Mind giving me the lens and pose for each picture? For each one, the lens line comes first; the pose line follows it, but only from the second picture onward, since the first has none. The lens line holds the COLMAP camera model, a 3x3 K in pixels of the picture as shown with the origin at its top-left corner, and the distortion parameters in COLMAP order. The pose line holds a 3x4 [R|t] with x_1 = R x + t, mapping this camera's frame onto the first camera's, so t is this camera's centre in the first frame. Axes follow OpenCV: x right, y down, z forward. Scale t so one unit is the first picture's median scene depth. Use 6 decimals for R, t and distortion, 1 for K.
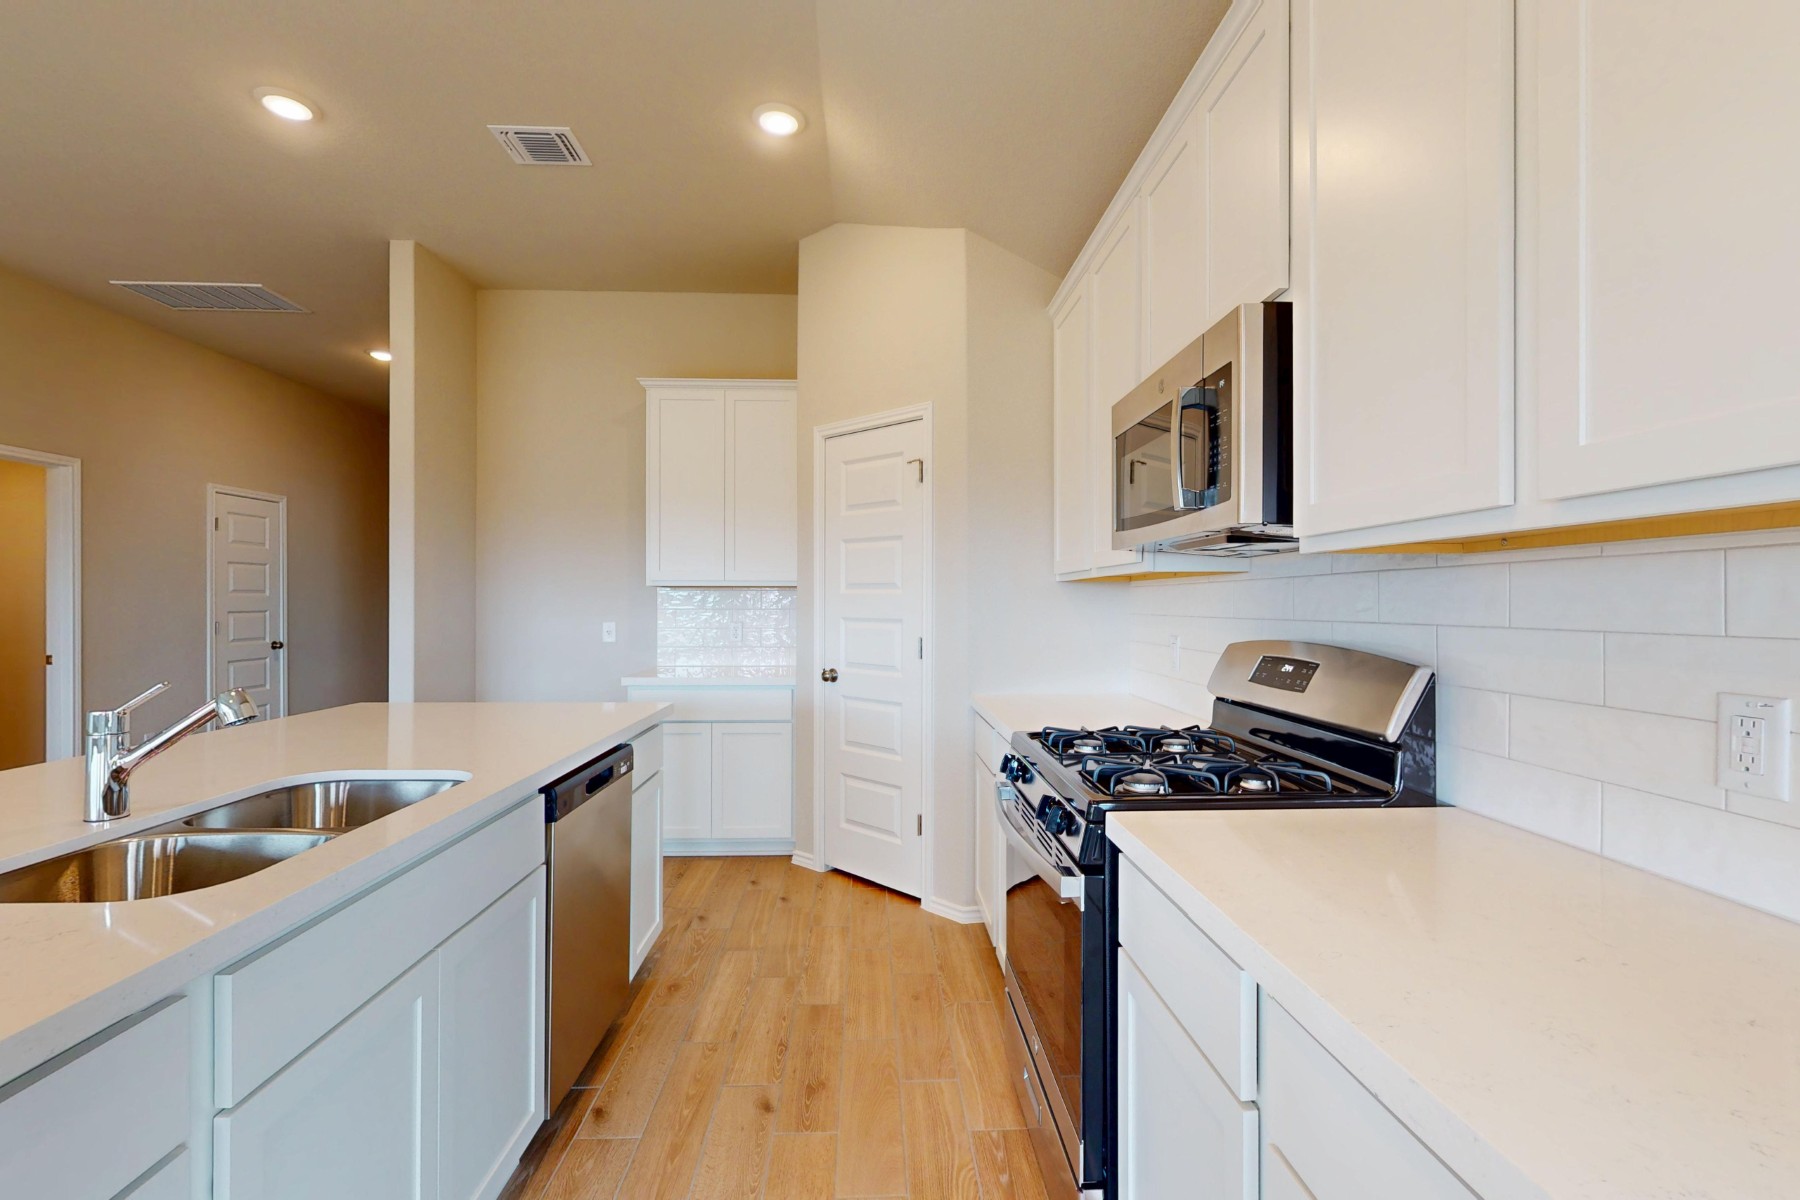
lens RADIAL K [[778.9, 0, 903.7], [0, 778.9, 602.9], [0, 0, 1]] dist [-0.000353, 0.000037]
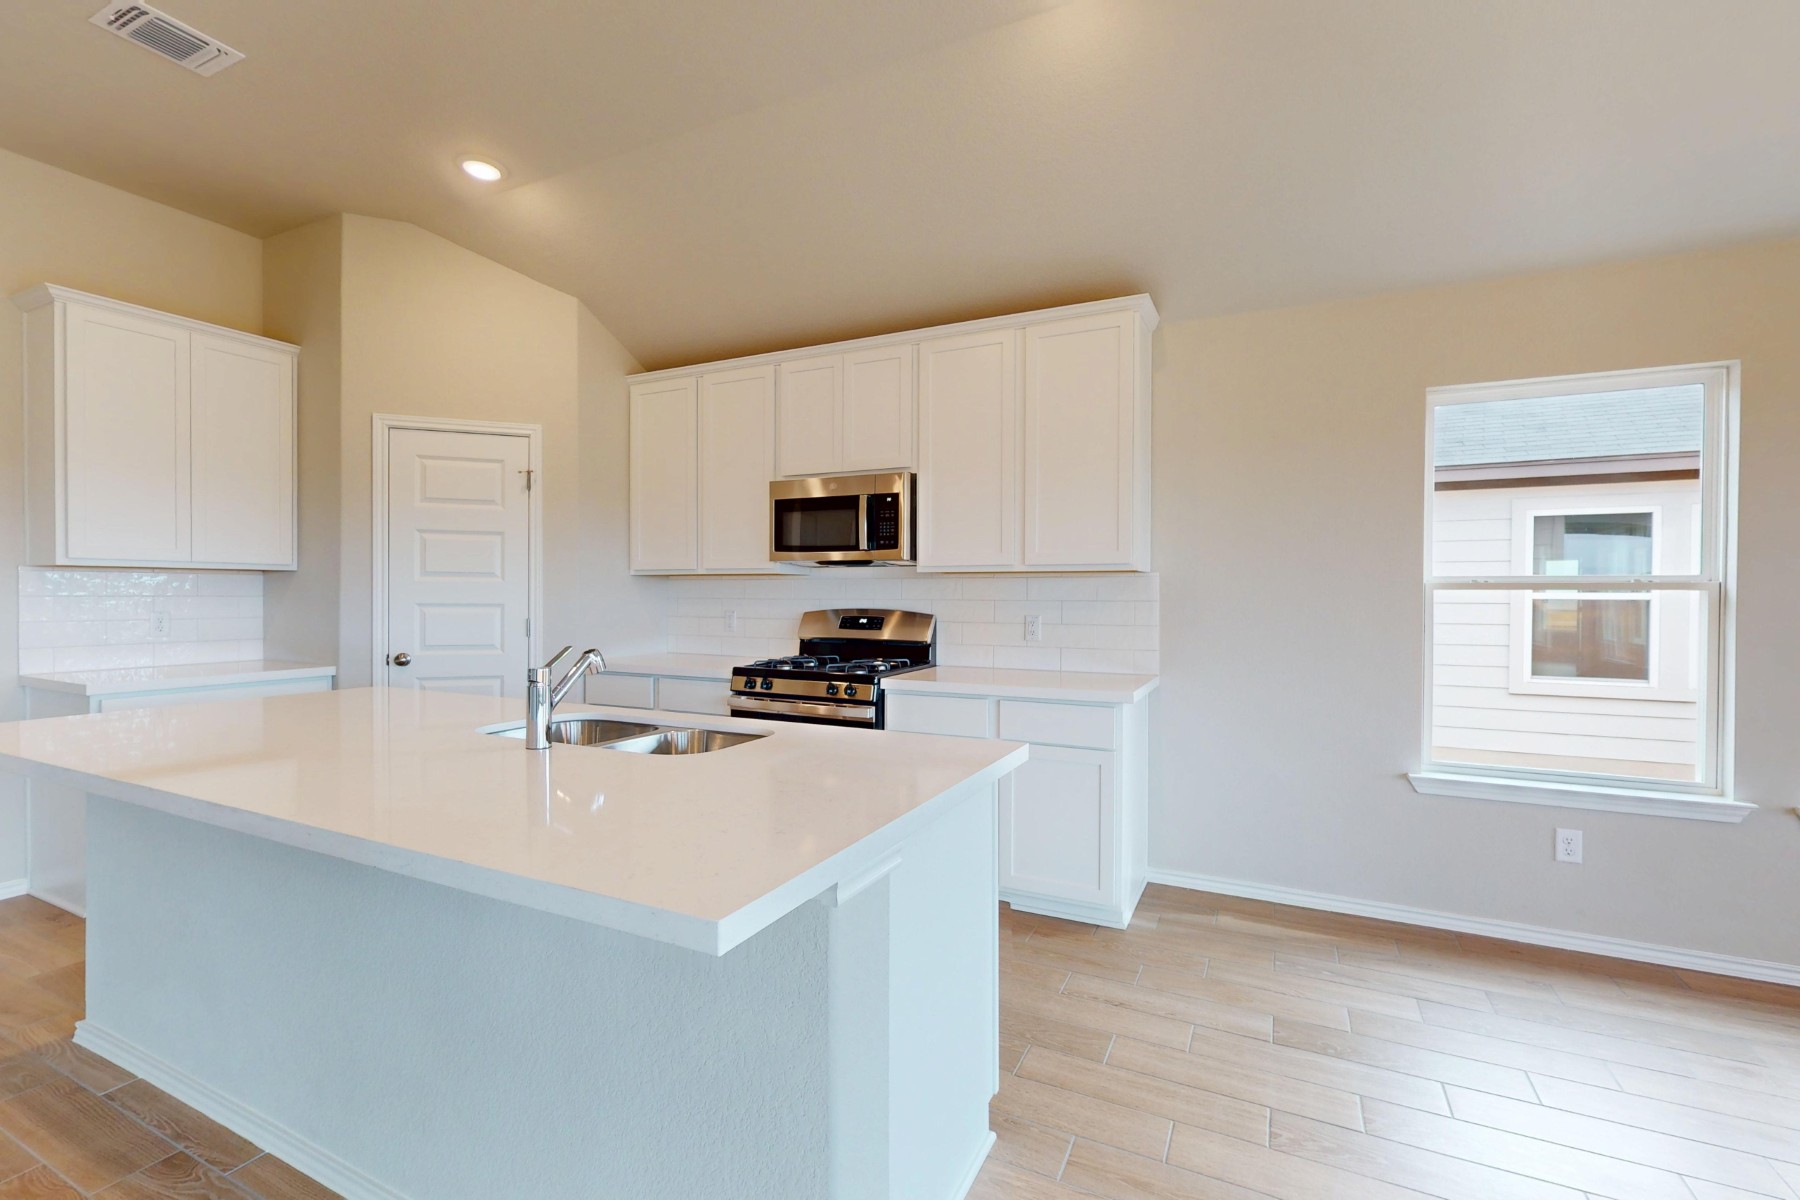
lens RADIAL K [[778.9, 0, 903.7], [0, 778.9, 602.9], [0, 0, 1]] dist [-0.000353, 0.000037]
pose [[0.477030, -0.011993, 0.878805, -0.904967], [-0.004274, 0.999863, 0.015965, -0.002072], [-0.878877, -0.011371, 0.476913, -0.100705]]
